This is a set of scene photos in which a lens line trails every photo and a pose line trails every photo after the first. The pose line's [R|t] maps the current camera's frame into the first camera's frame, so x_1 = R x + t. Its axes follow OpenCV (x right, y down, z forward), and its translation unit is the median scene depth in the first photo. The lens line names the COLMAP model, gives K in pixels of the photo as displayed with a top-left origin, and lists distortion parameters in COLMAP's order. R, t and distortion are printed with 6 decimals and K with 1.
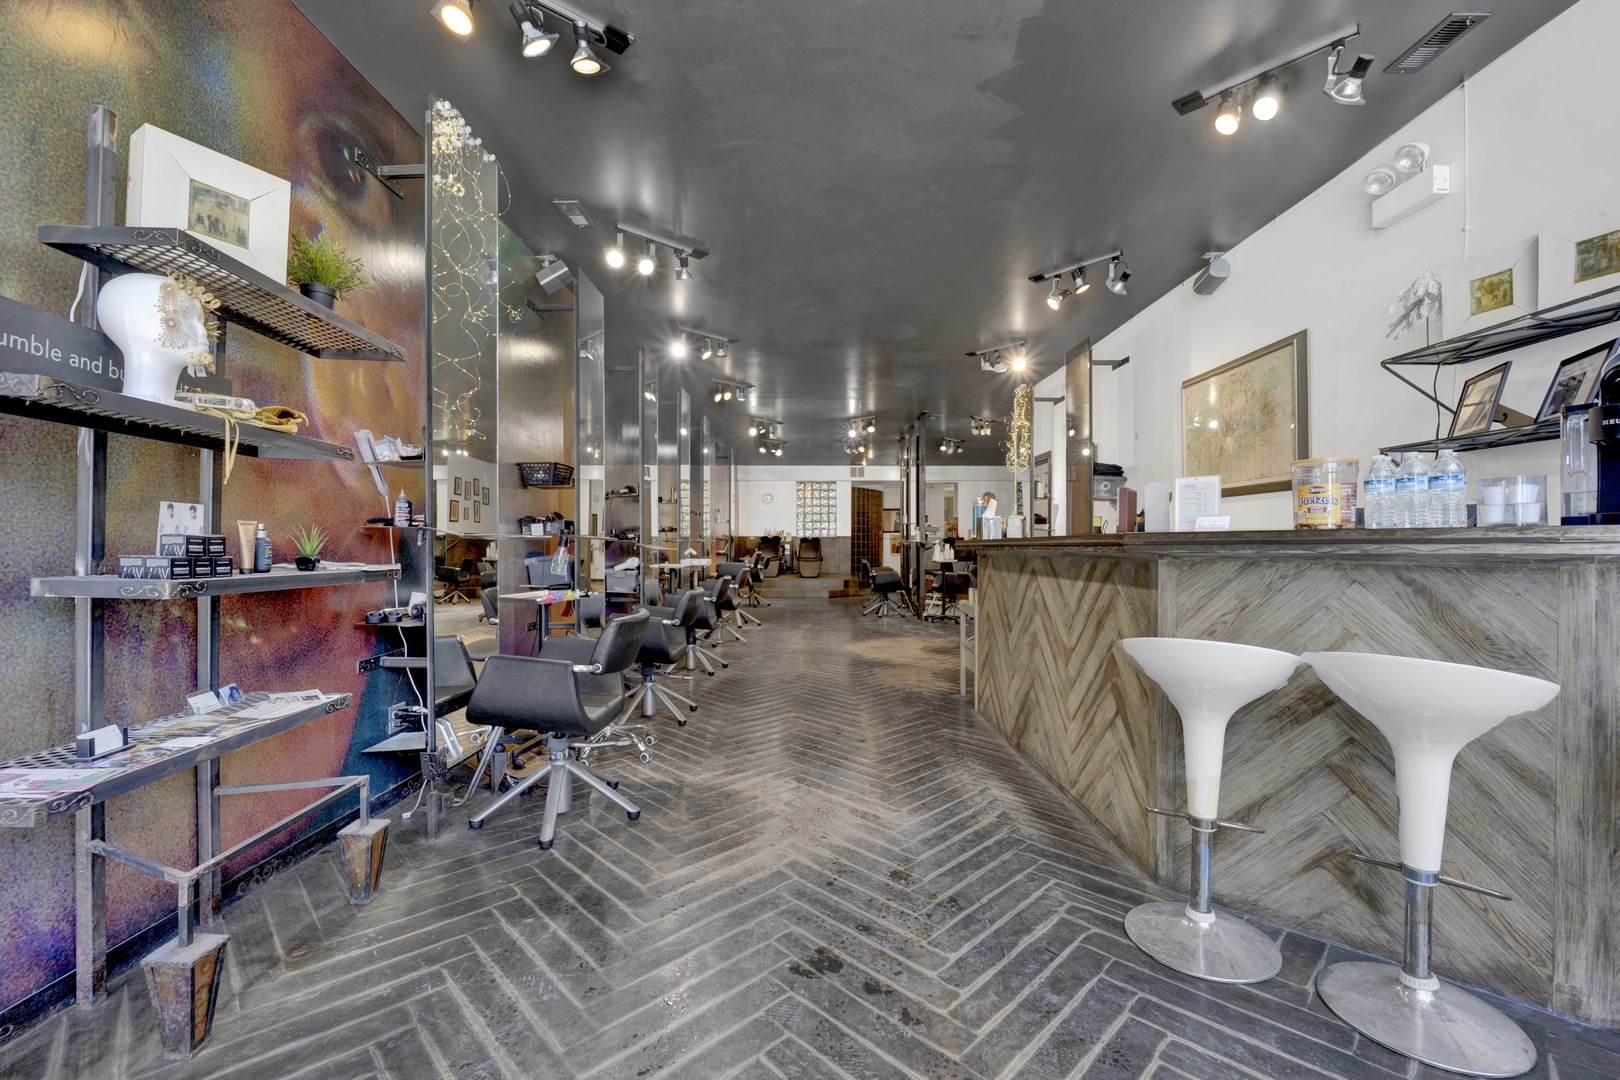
lens RADIAL K [[669.4, 0, 798.2], [0, 669.4, 537.5], [0, 0, 1]] dist [-0.018933, 0.000526]
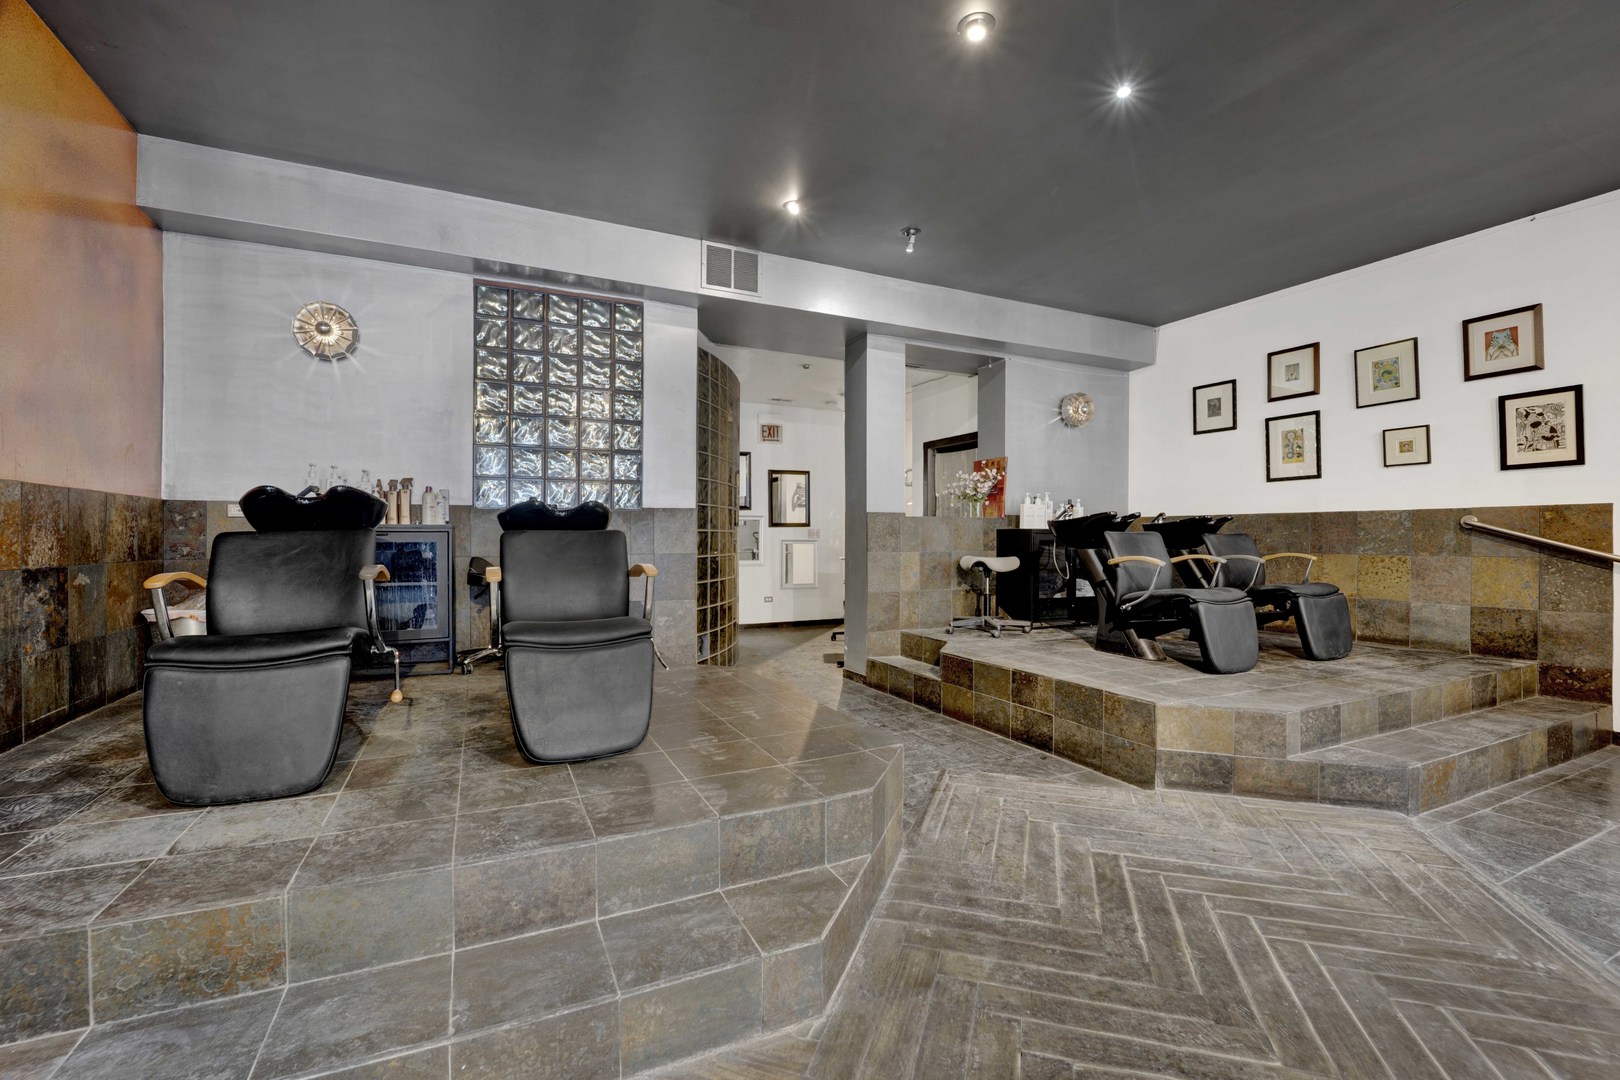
lens RADIAL K [[690.1, 0, 816.9], [0, 690.1, 537.1], [0, 0, 1]] dist [-0.013636, 0.000180]
pose [[0.886848, 0.003745, 0.462046, -0.043082], [-0.005305, 0.999984, 0.002079, 0.048526], [-0.462031, -0.004295, 0.886853, 4.275611]]
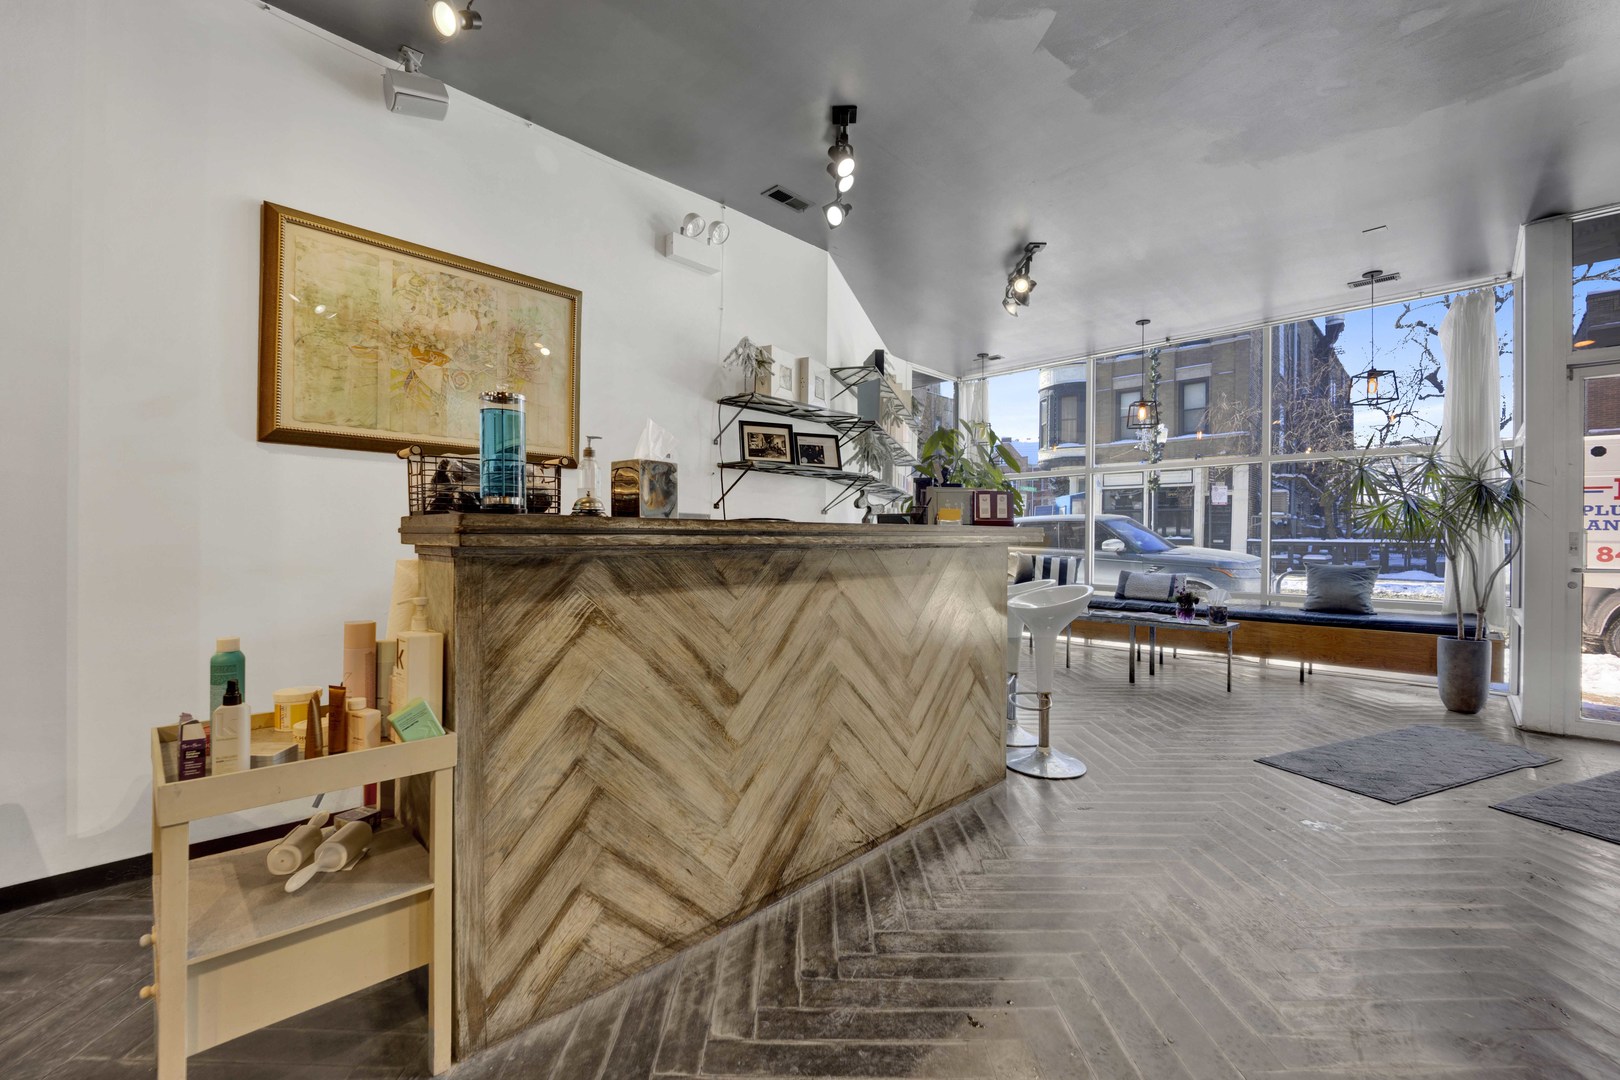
lens RADIAL K [[680.0, 0, 810.1], [0, 680.0, 536.5], [0, 0, 1]] dist [-0.013806, -0.000493]
pose [[-0.729740, -0.003756, 0.683714, -0.100824], [-0.013005, 0.999880, -0.008388, 0.023343], [-0.683601, -0.015013, -0.729702, 1.775064]]
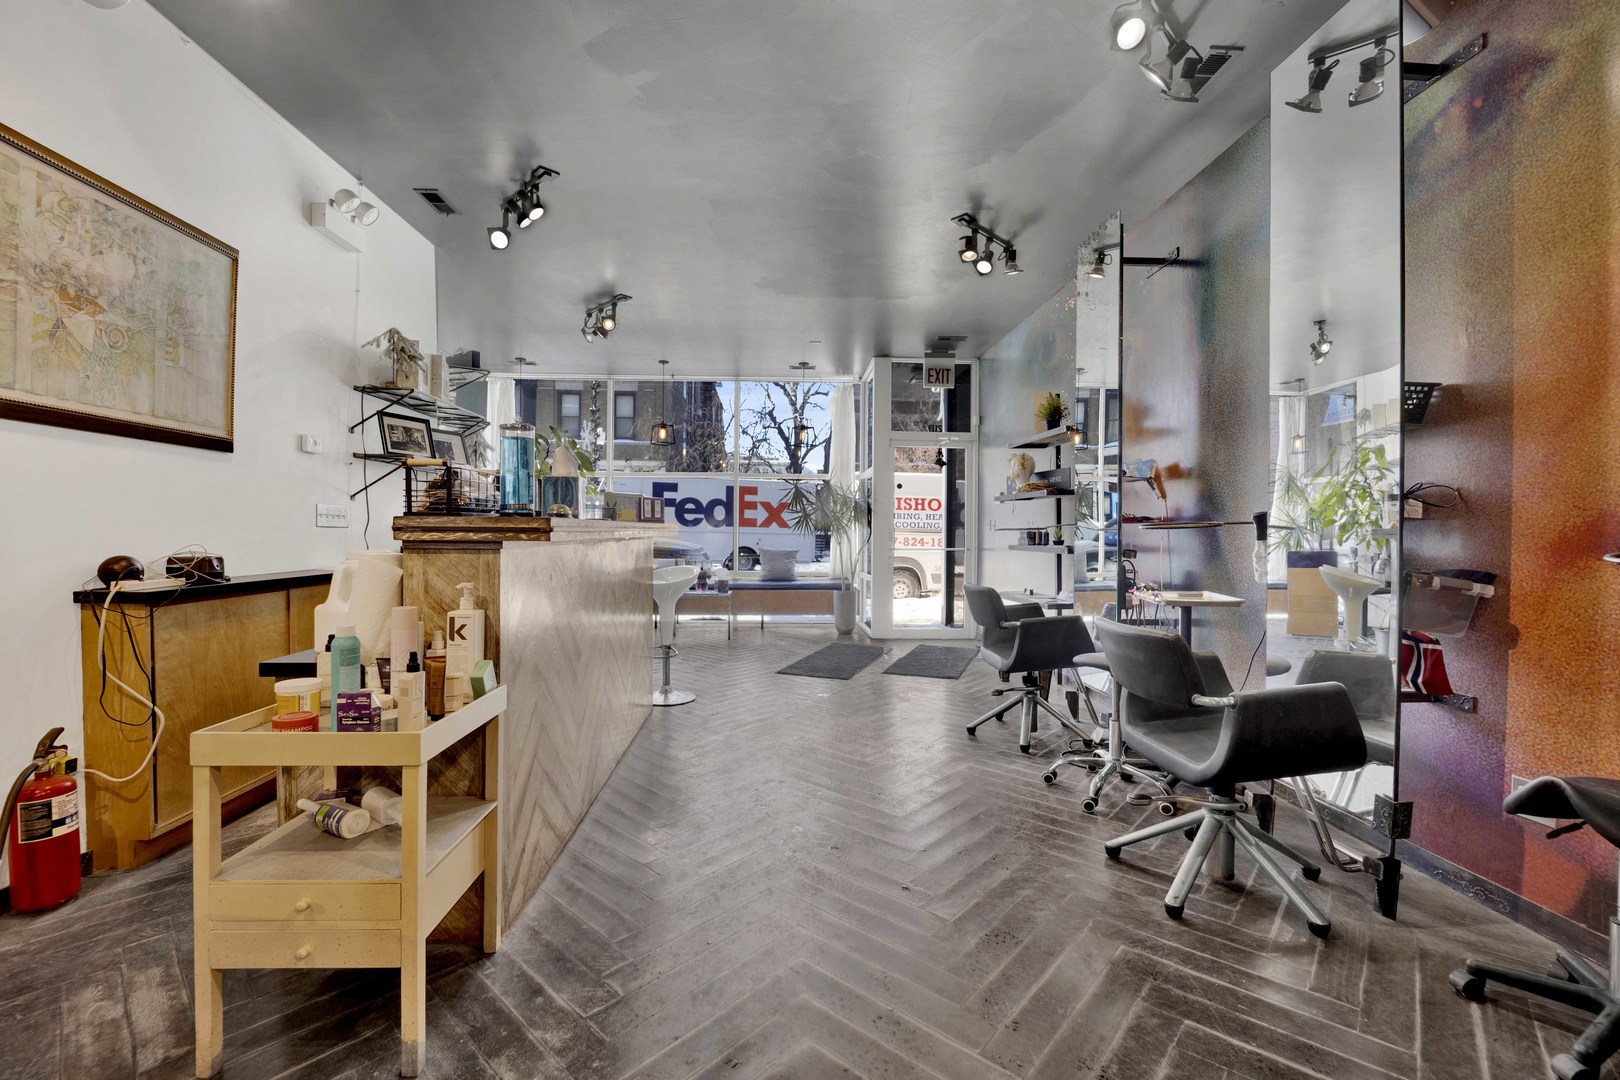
lens RADIAL K [[690.1, 0, 816.9], [0, 690.1, 537.1], [0, 0, 1]] dist [-0.013636, 0.000180]
pose [[-0.996126, -0.008329, -0.087540, 0.192332], [-0.008035, 0.999961, -0.003708, 0.025553], [0.087567, -0.002990, -0.996154, 2.278470]]
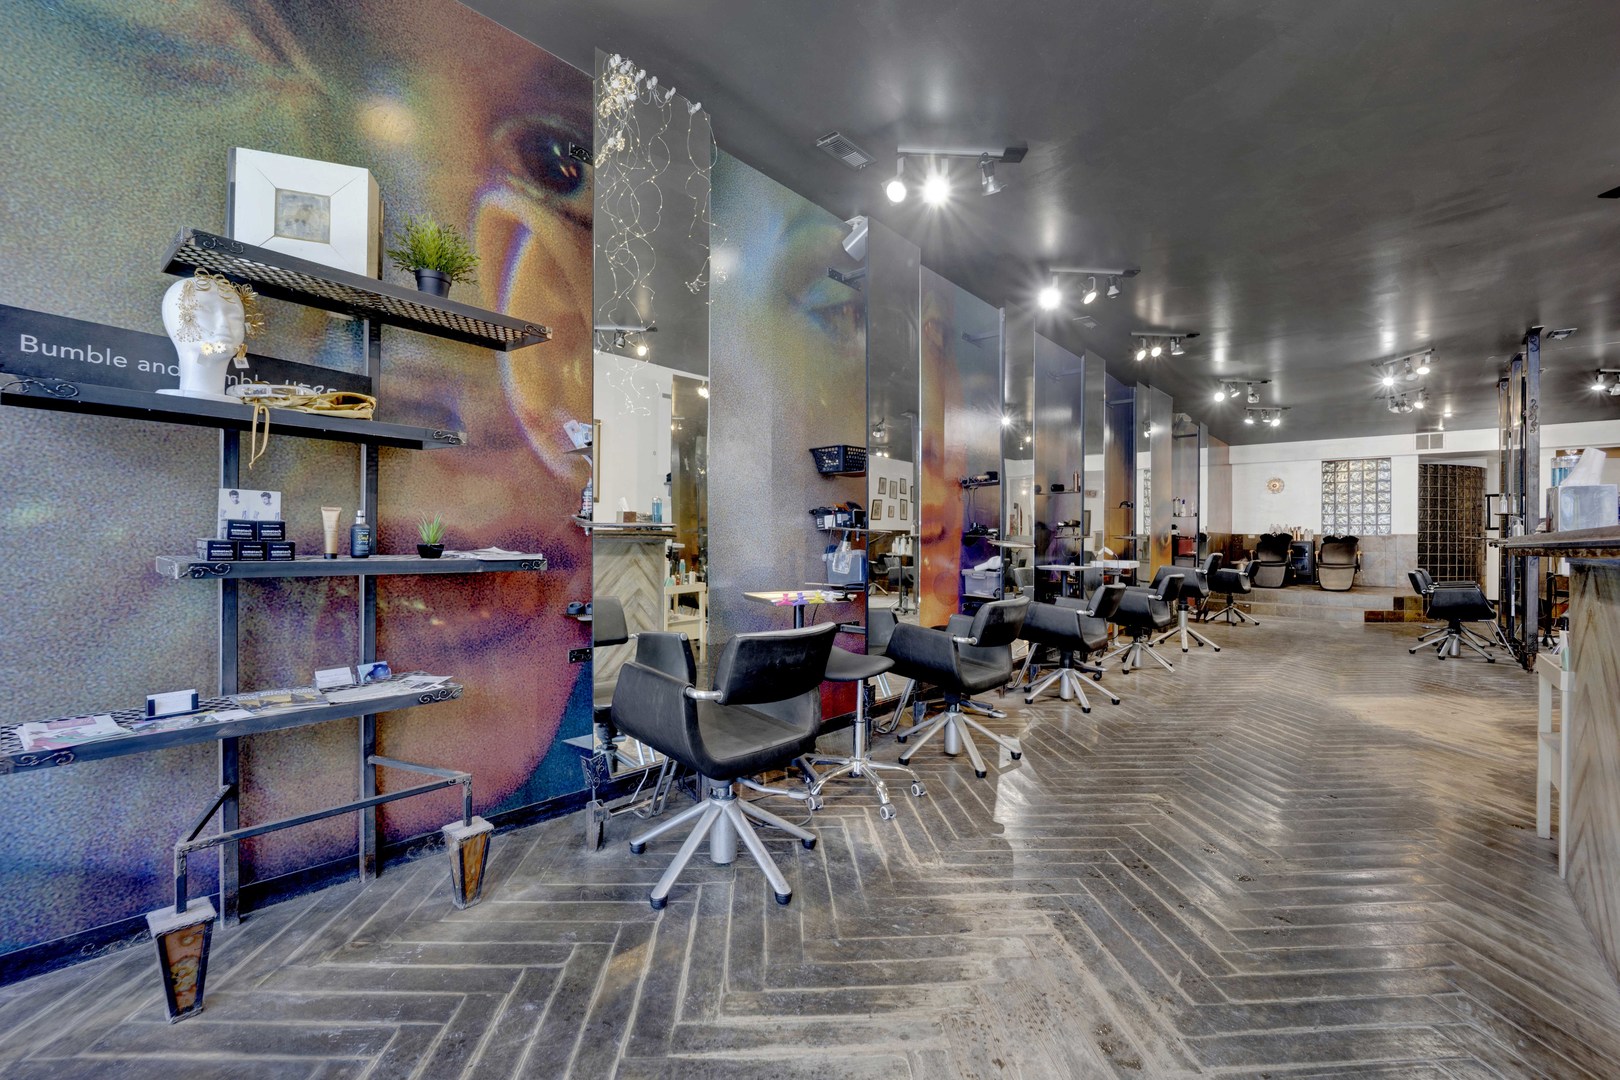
lens RADIAL K [[664.3, 0, 807.6], [0, 664.3, 536.5], [0, 0, 1]] dist [-0.021984, 0.000002]
pose [[0.756749, 0.004179, -0.653692, 0.244322], [-0.004161, 0.999990, 0.001575, 0.009618], [0.653692, 0.001528, 0.756759, 0.435334]]
